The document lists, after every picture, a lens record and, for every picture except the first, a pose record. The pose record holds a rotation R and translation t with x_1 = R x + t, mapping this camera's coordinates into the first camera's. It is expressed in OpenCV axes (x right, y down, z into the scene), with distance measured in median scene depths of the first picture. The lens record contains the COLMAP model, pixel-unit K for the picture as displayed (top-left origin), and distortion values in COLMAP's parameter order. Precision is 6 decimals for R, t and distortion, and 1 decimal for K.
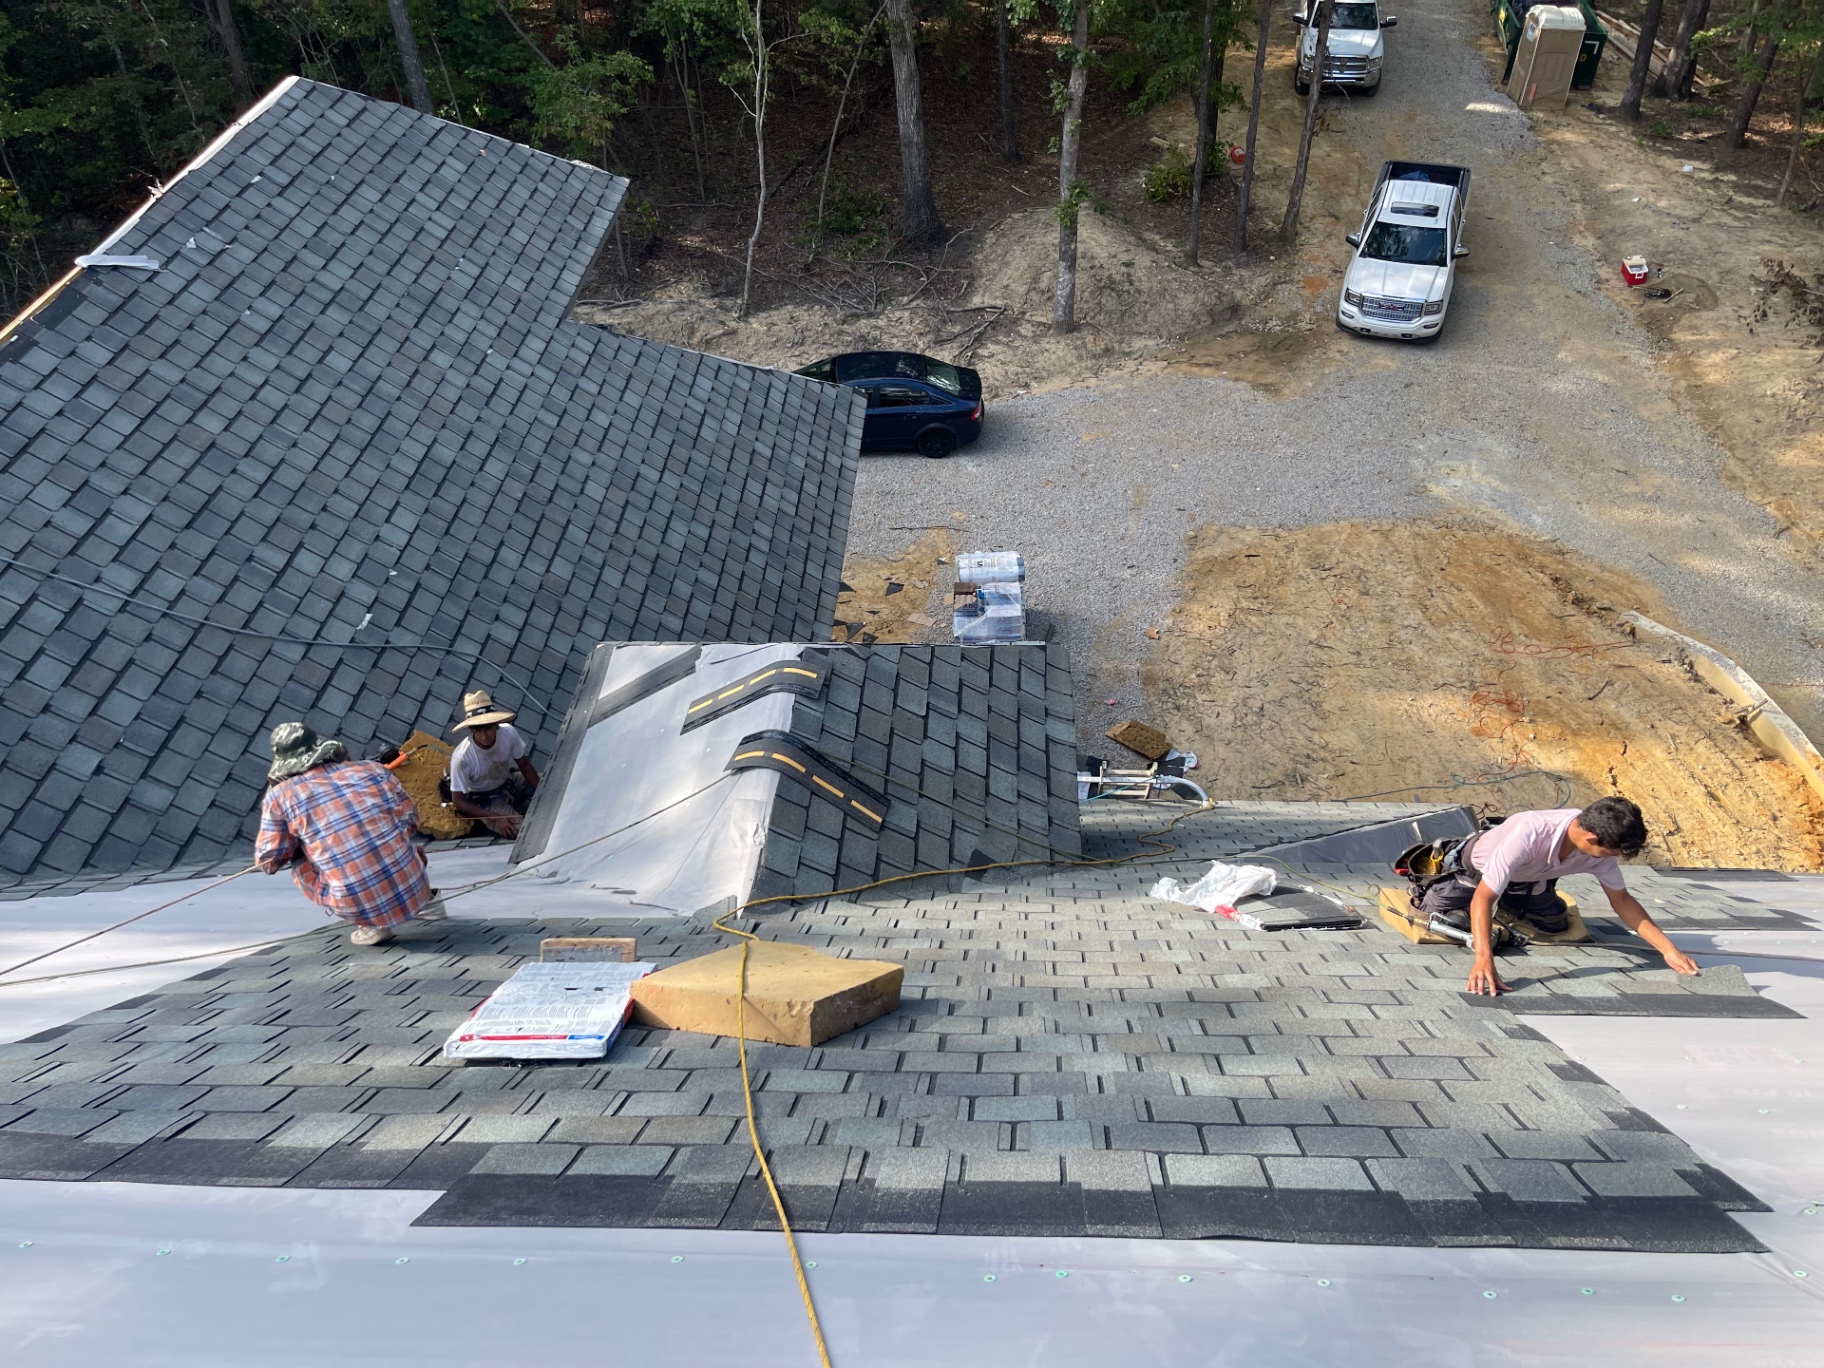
lens RADIAL K [[1392.3, 0, 932.4], [0, 1392.3, 678.8], [0, 0, 1]] dist [0.065350, -0.081872]
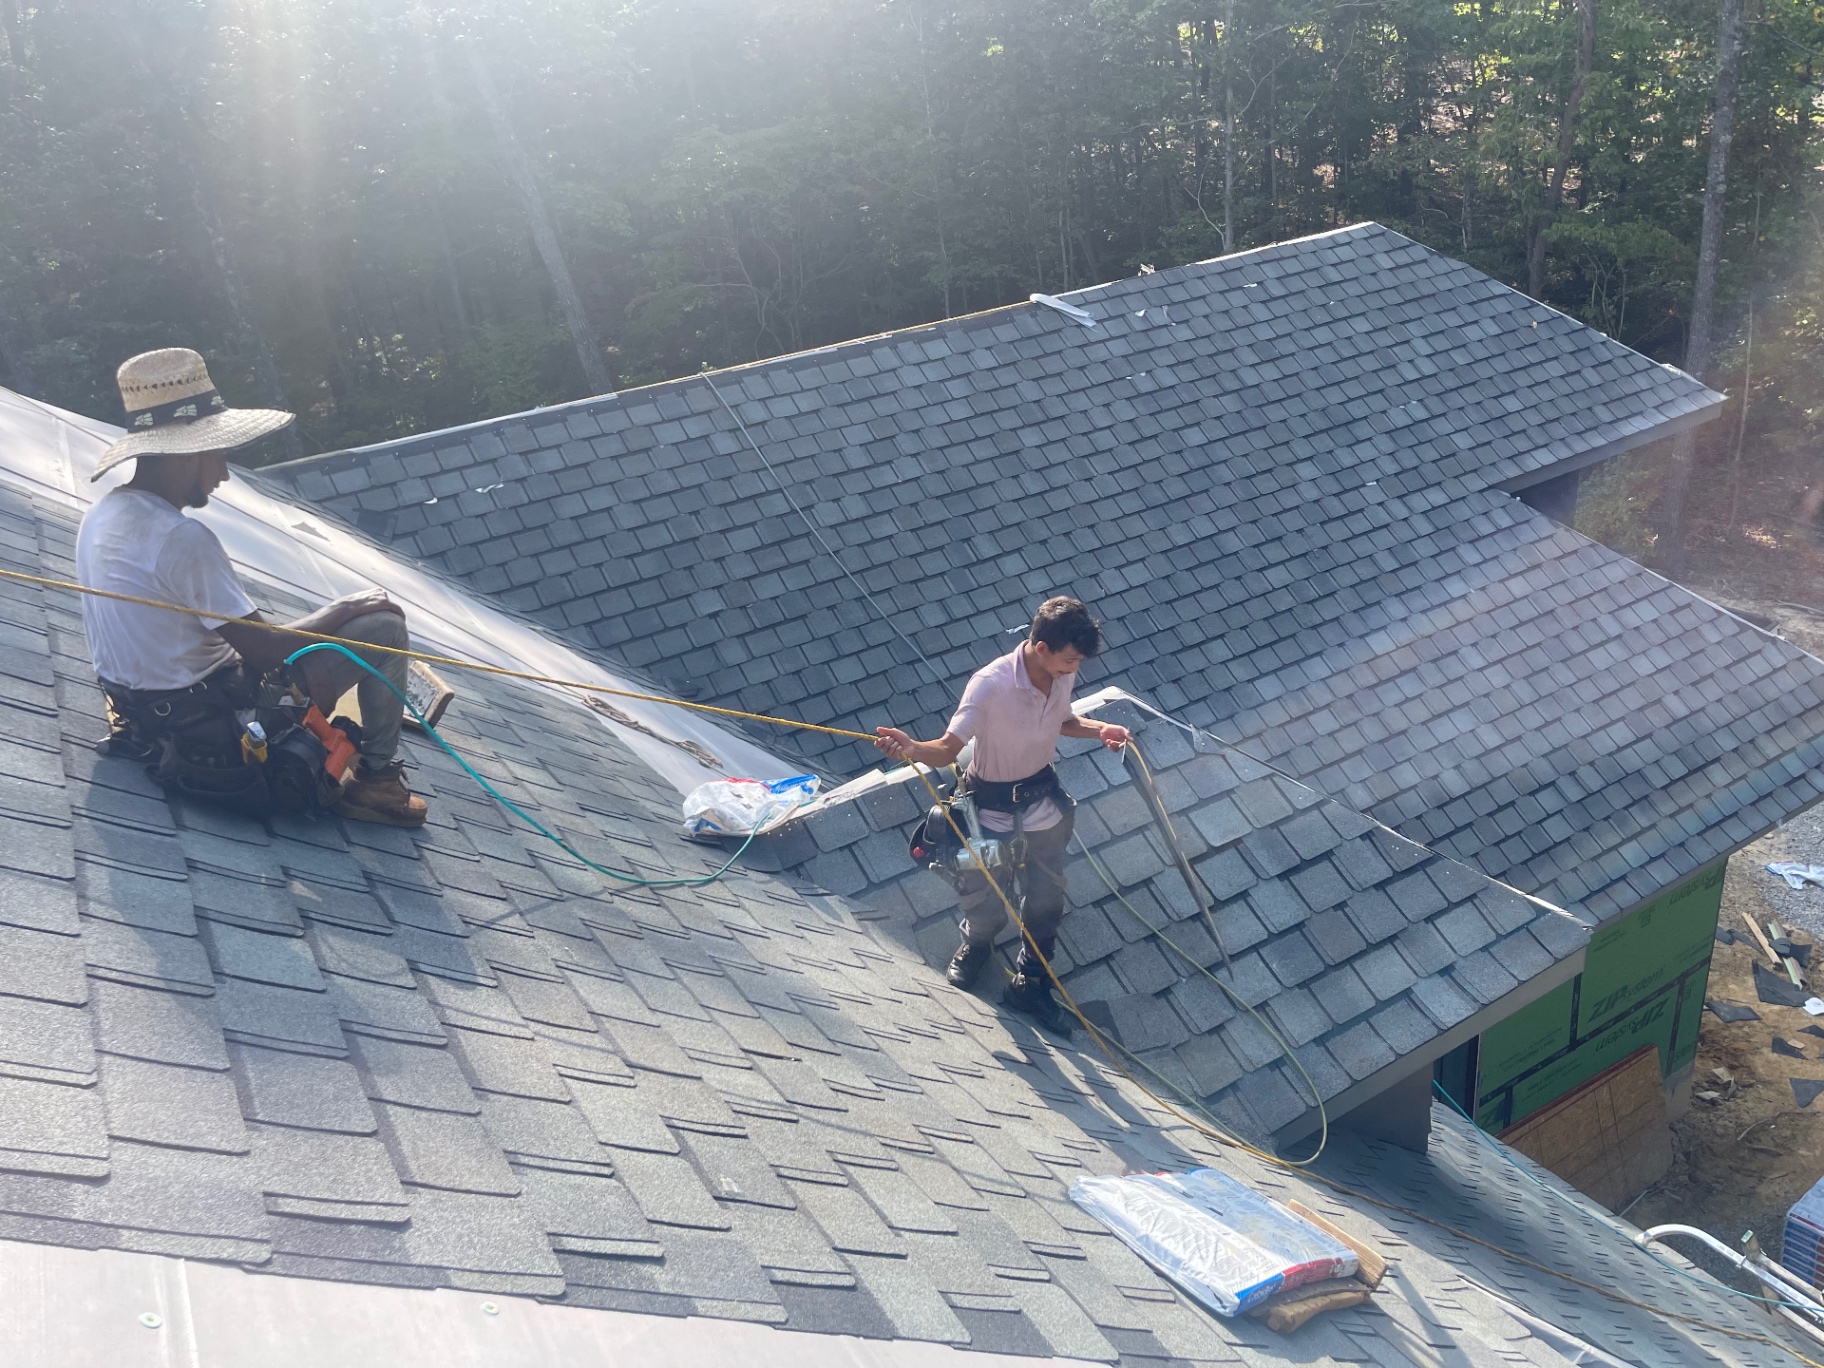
lens RADIAL K [[1386.7, 0, 920.4], [0, 1386.7, 691.9], [0, 0, 1]] dist [0.065974, -0.085552]
pose [[0.557963, 0.321123, -0.765218, 0.086560], [-0.470652, 0.881909, 0.026914, 0.001616], [0.683495, 0.345134, 0.643209, 0.077791]]
